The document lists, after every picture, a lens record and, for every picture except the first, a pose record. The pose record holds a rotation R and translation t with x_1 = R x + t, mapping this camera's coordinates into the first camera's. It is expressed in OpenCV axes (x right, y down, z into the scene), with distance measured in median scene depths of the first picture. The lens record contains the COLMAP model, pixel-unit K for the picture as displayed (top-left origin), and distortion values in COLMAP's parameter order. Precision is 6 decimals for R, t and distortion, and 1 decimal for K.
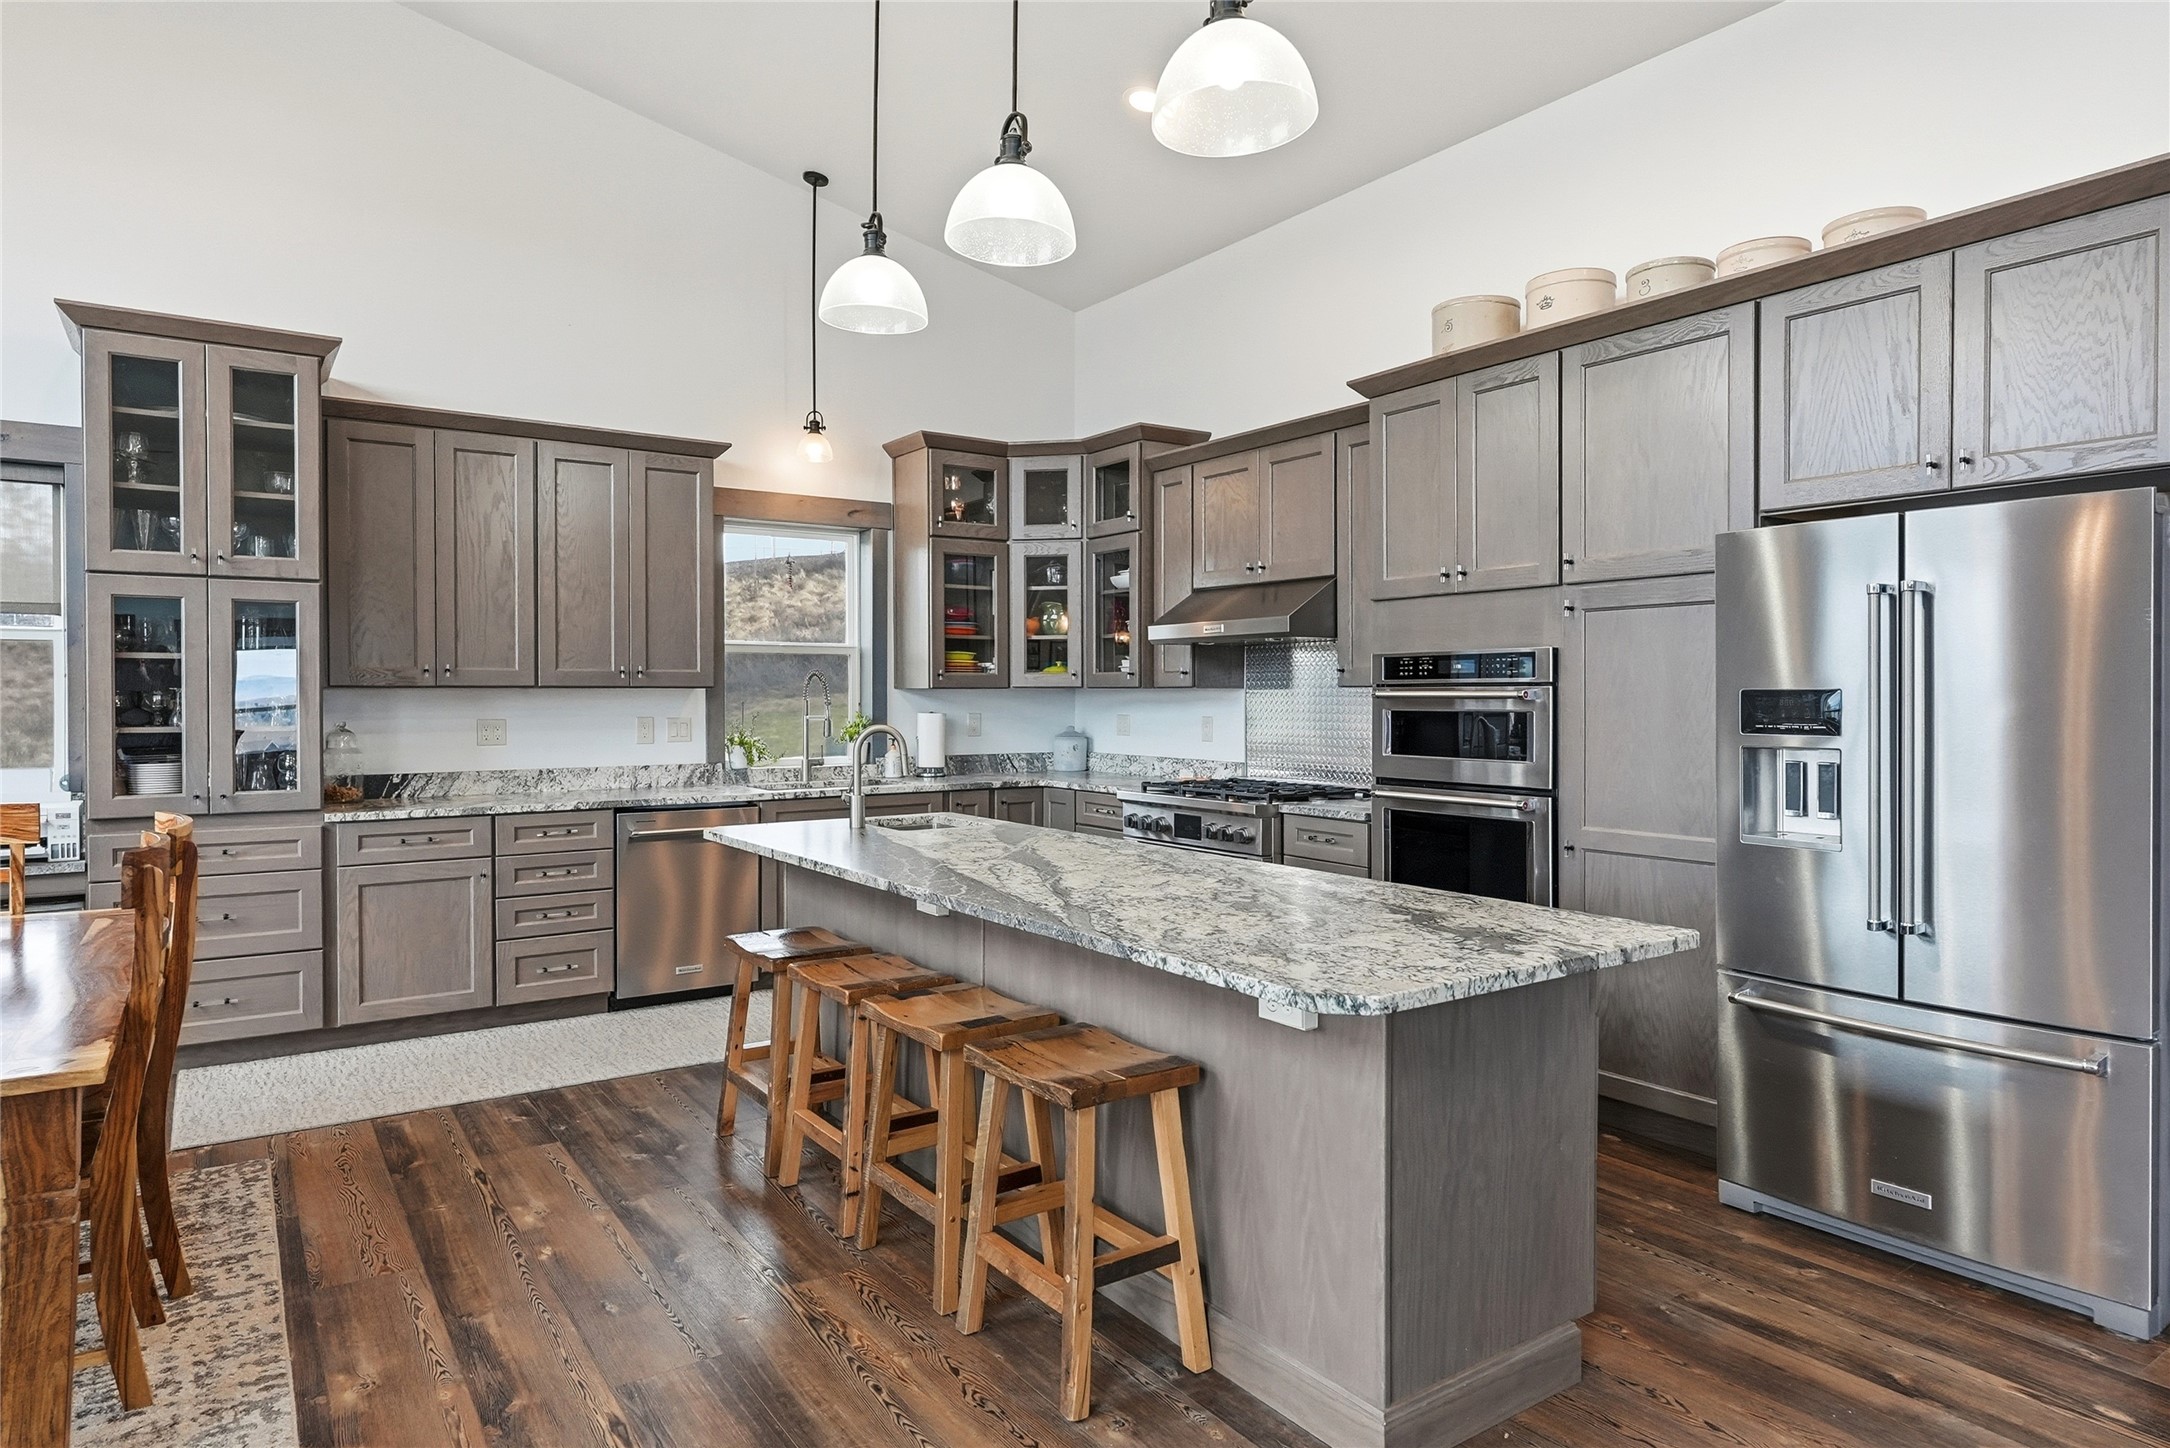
lens RADIAL K [[1283.8, 0, 1095.8], [0, 1283.8, 707.1], [0, 0, 1]] dist [0.006754, 0.000848]
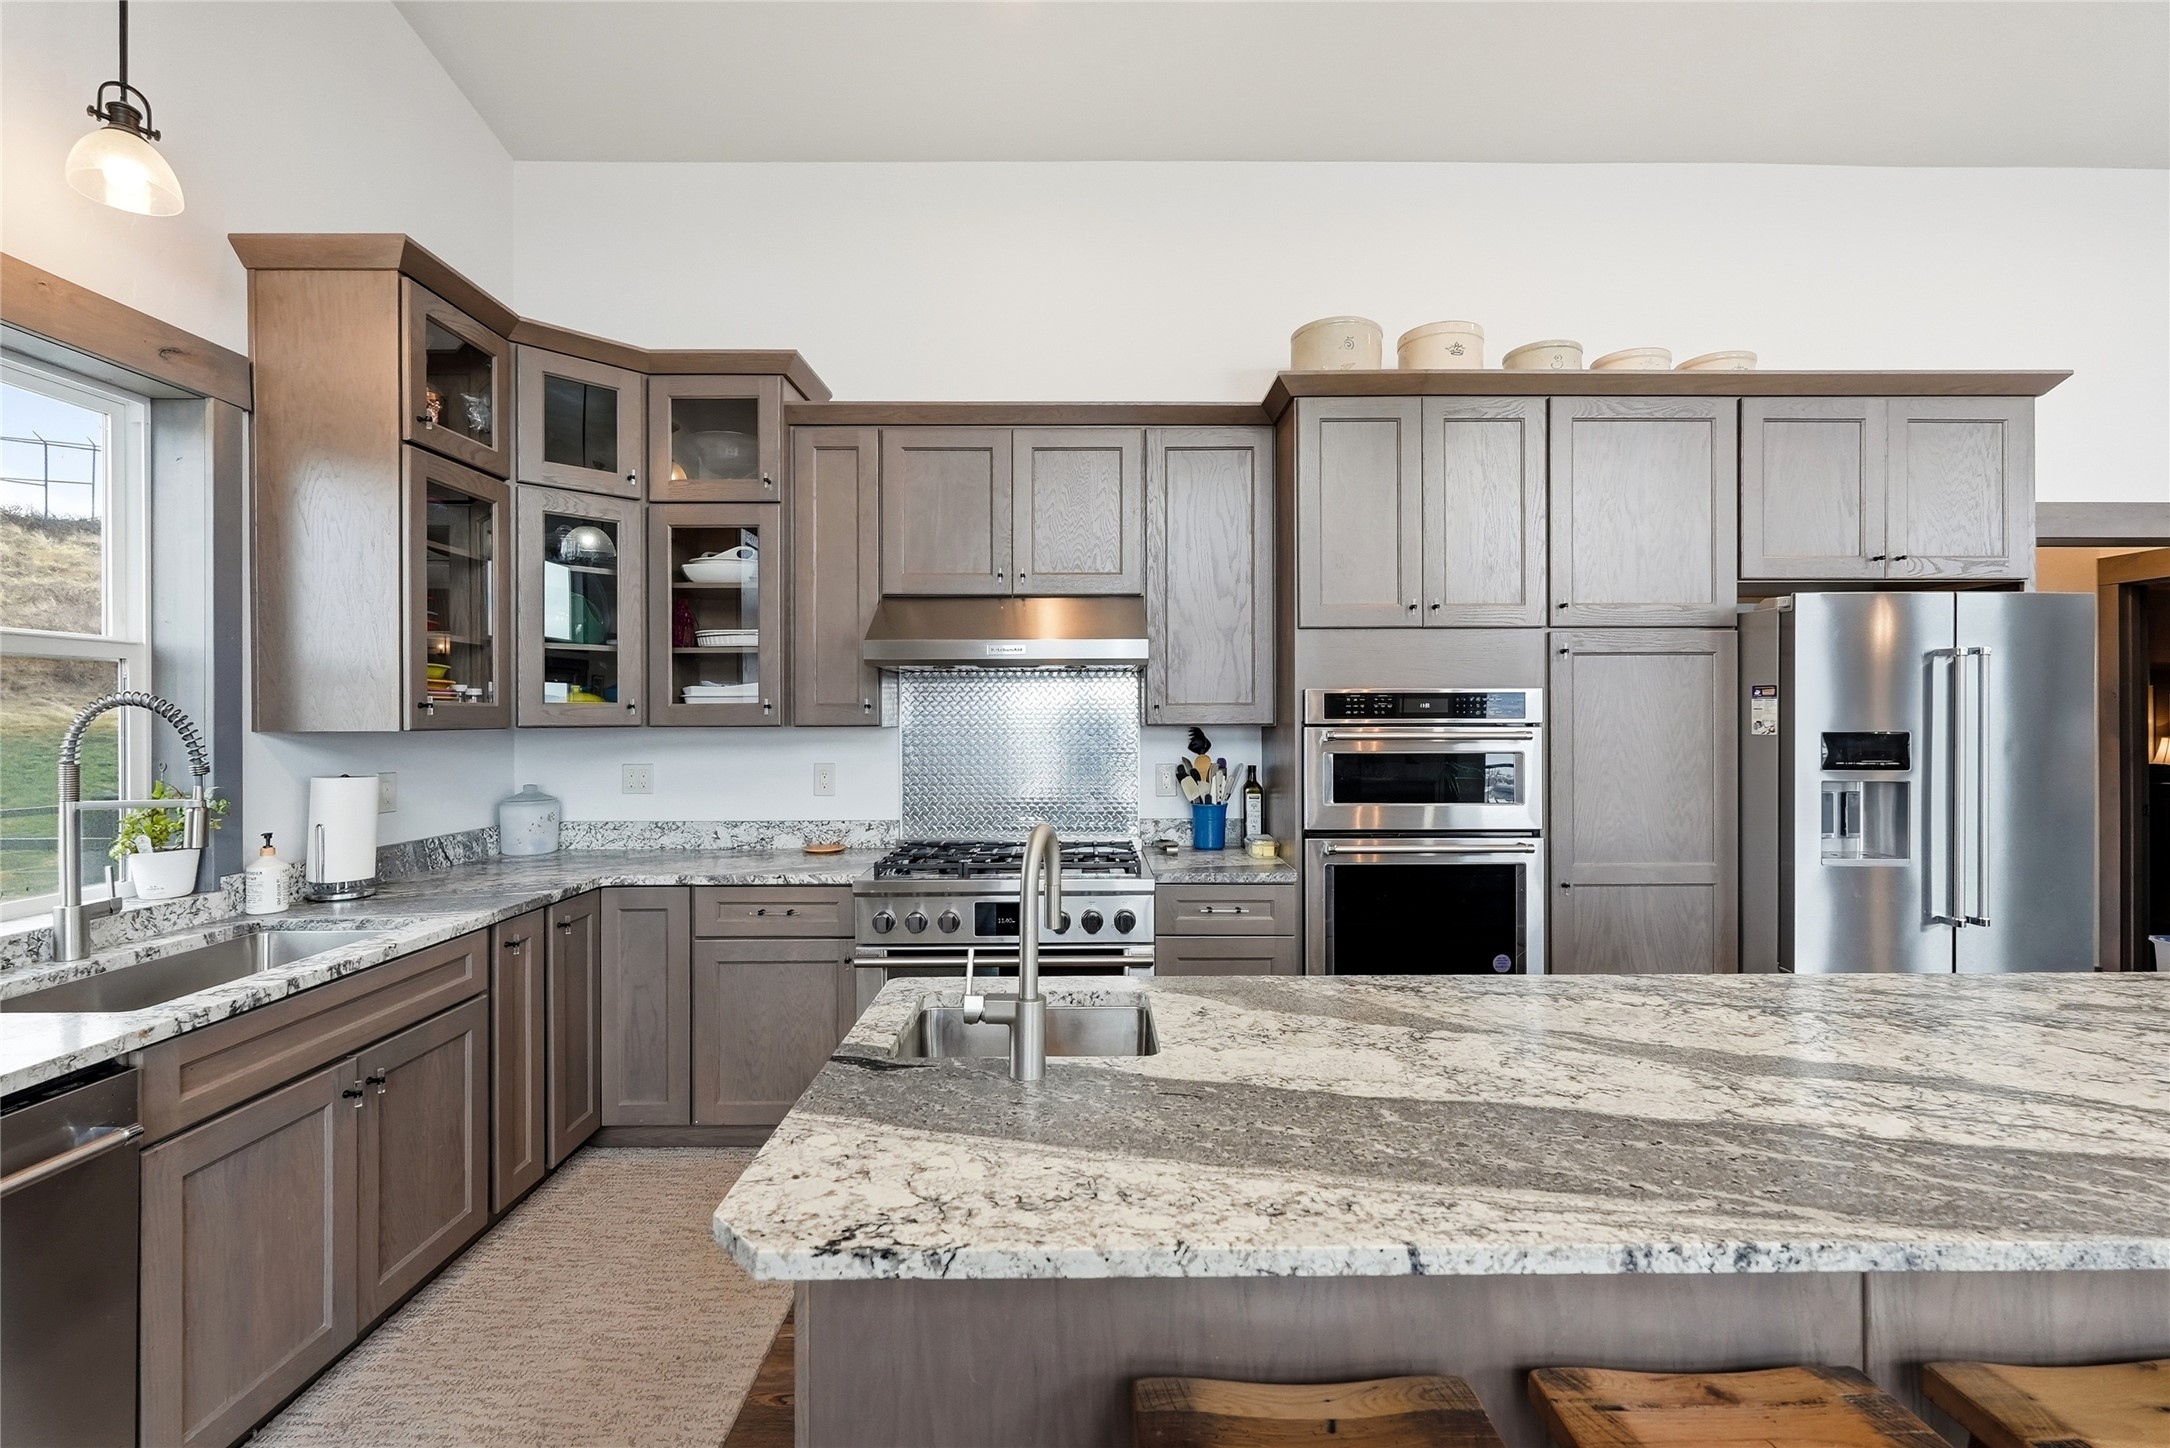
lens RADIAL K [[962.2, 0, 1098.6], [0, 962.2, 714.8], [0, 0, 1]] dist [-0.004536, 0.002007]
pose [[0.561128, 0.001972, 0.827727, -0.367120], [0.011414, 0.999884, -0.010119, -0.017675], [-0.827650, 0.015126, 0.561040, 0.681189]]
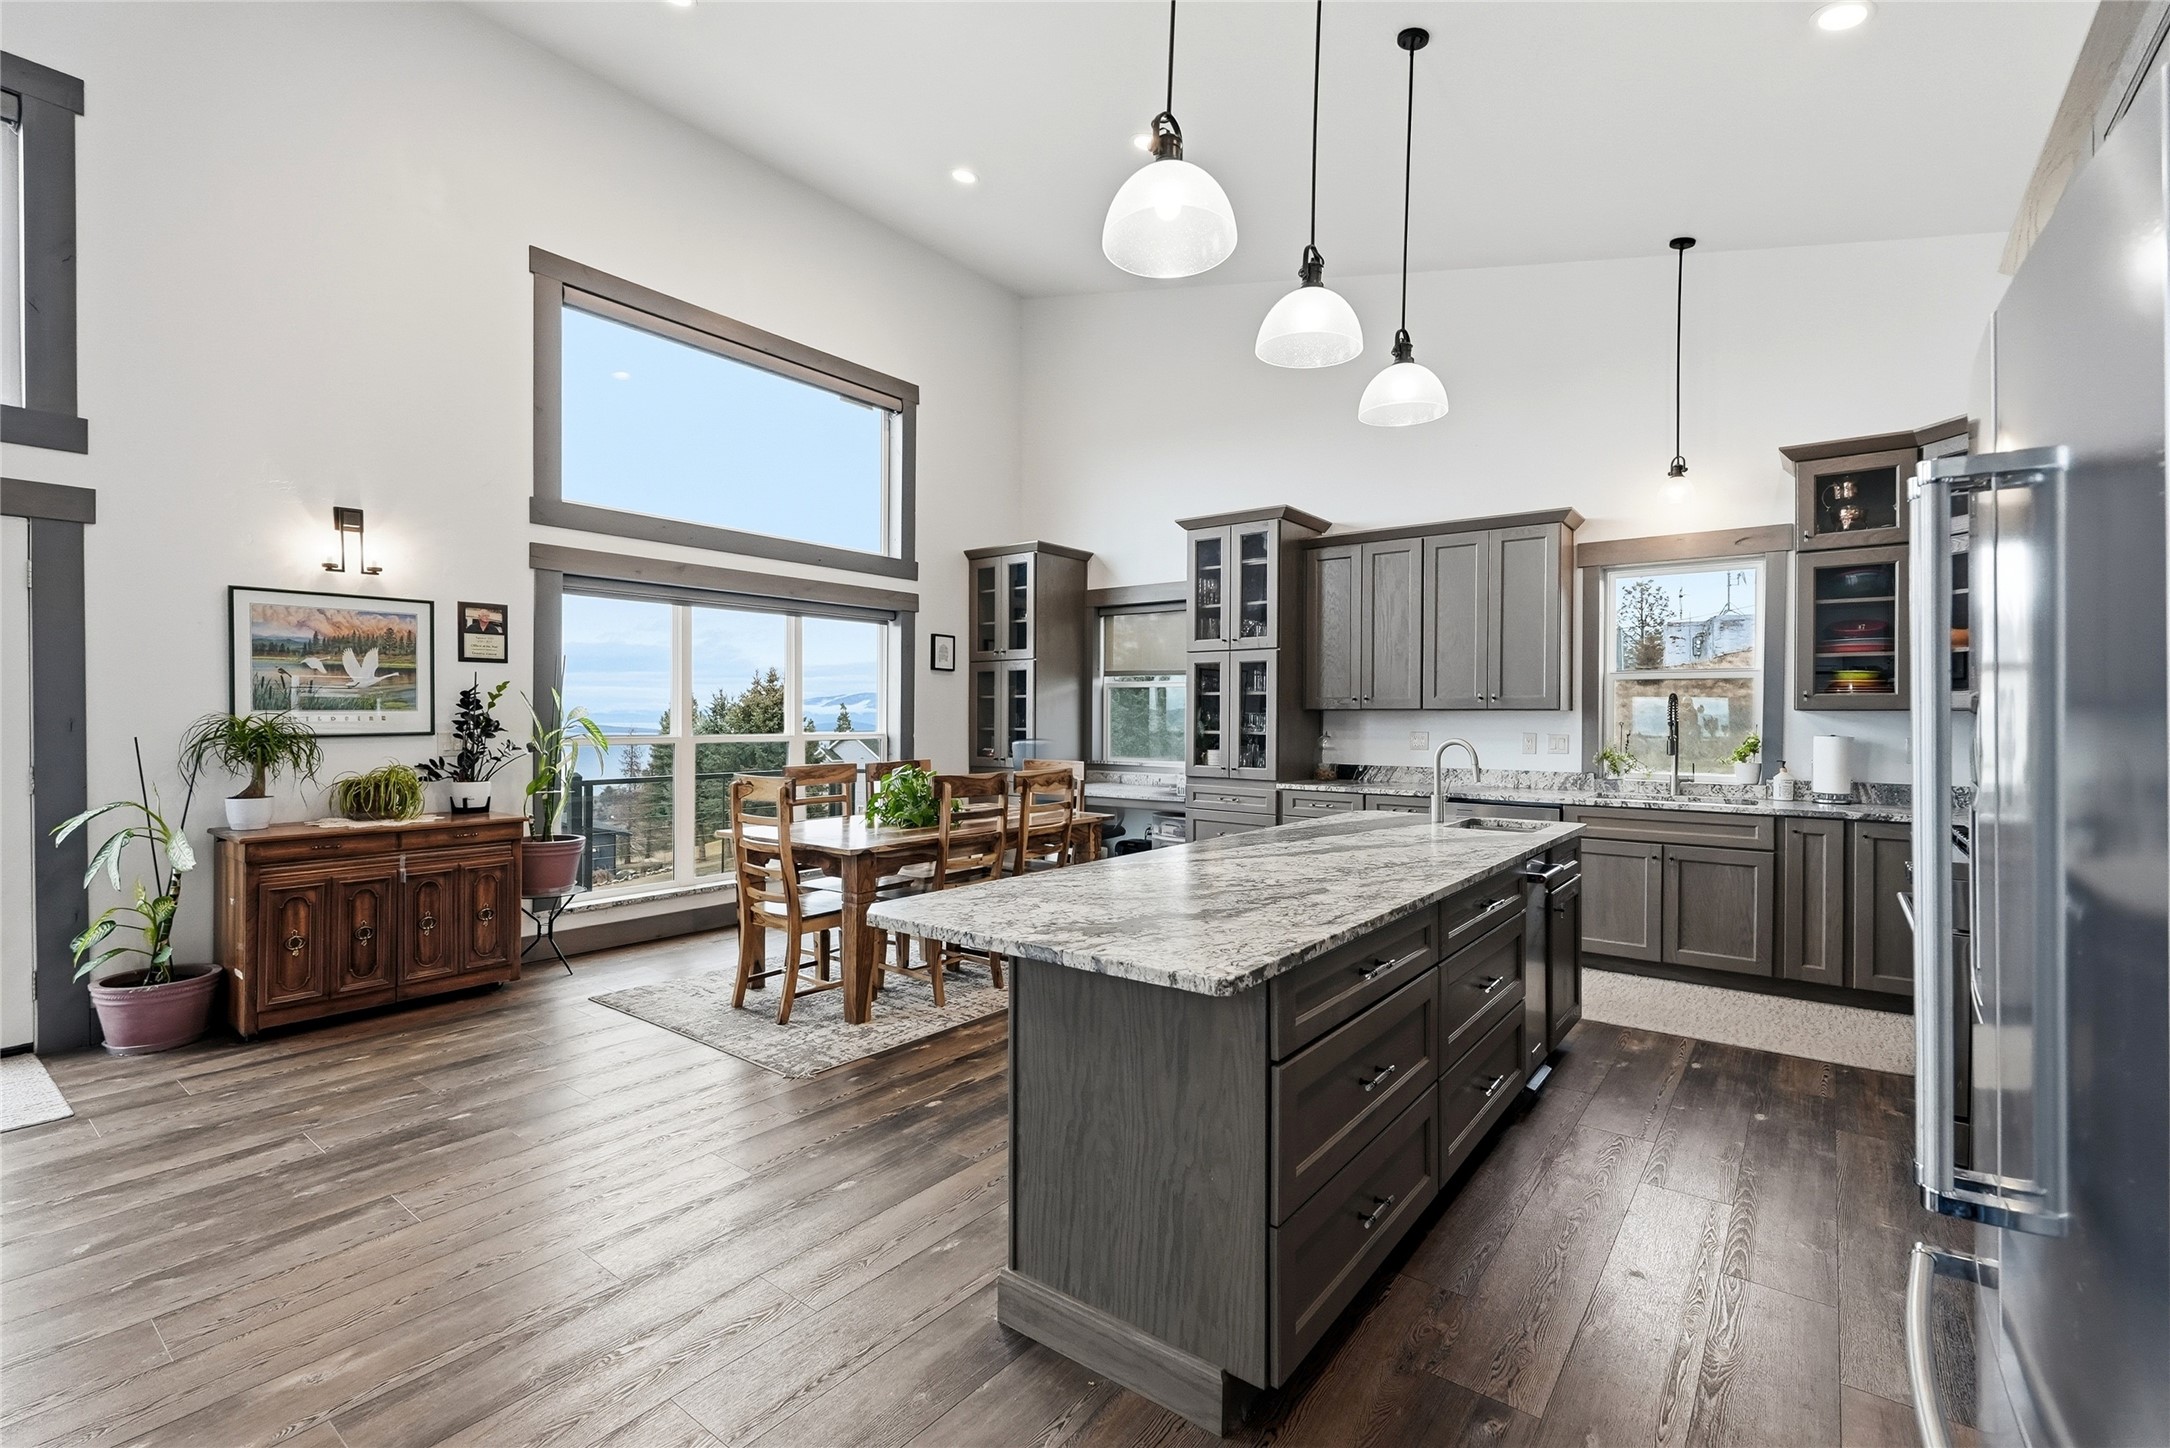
lens RADIAL K [[962.2, 0, 1087.5], [0, 962.2, 724.4], [0, 0, 1]] dist [-0.004536, 0.002007]
pose [[0.300994, 0.010502, -0.953568, 0.501849], [-0.015262, 0.999864, 0.006194, -0.000211], [0.953504, 0.012689, 0.301114, 0.340549]]
